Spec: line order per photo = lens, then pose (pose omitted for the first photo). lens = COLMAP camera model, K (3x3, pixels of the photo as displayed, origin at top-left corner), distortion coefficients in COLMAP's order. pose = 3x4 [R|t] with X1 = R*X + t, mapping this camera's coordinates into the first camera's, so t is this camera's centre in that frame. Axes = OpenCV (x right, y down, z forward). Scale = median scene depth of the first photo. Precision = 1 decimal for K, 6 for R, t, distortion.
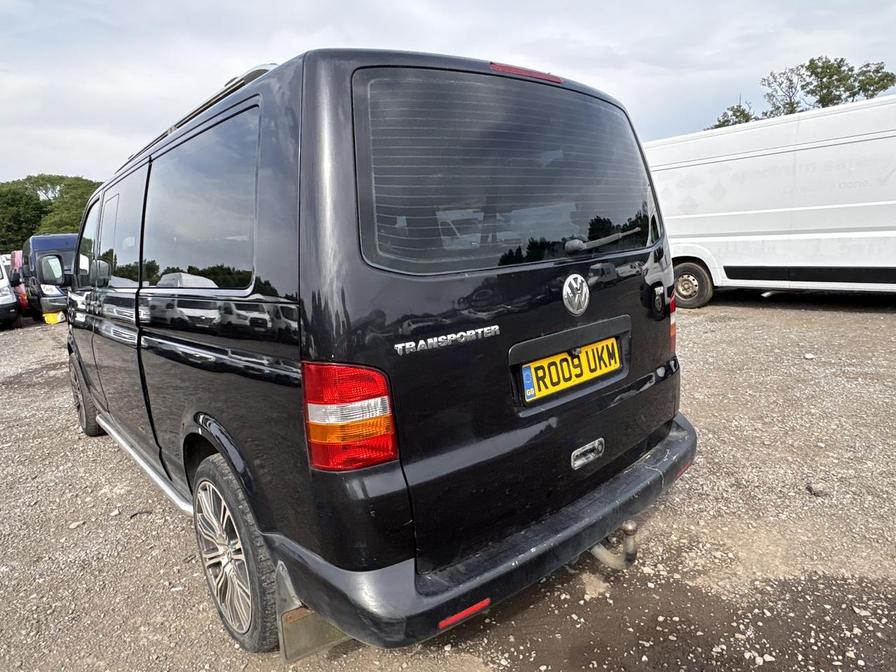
lens RADIAL K [[555.8, 0, 451.5], [0, 555.8, 333.4], [0, 0, 1]] dist [0.007666, -0.004262]
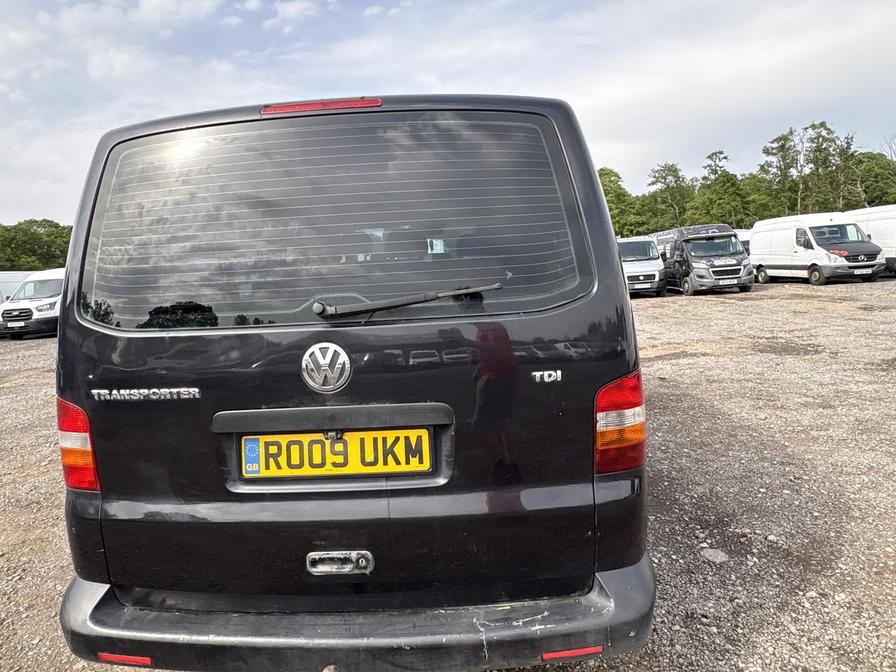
lens RADIAL K [[555.8, 0, 457.7], [0, 555.8, 332.2], [0, 0, 1]] dist [0.007666, -0.004262]
pose [[0.725804, 0.121393, -0.677105, 0.929797], [-0.120203, 0.991543, 0.048917, -0.187651], [0.677318, 0.045886, 0.734258, 0.534428]]
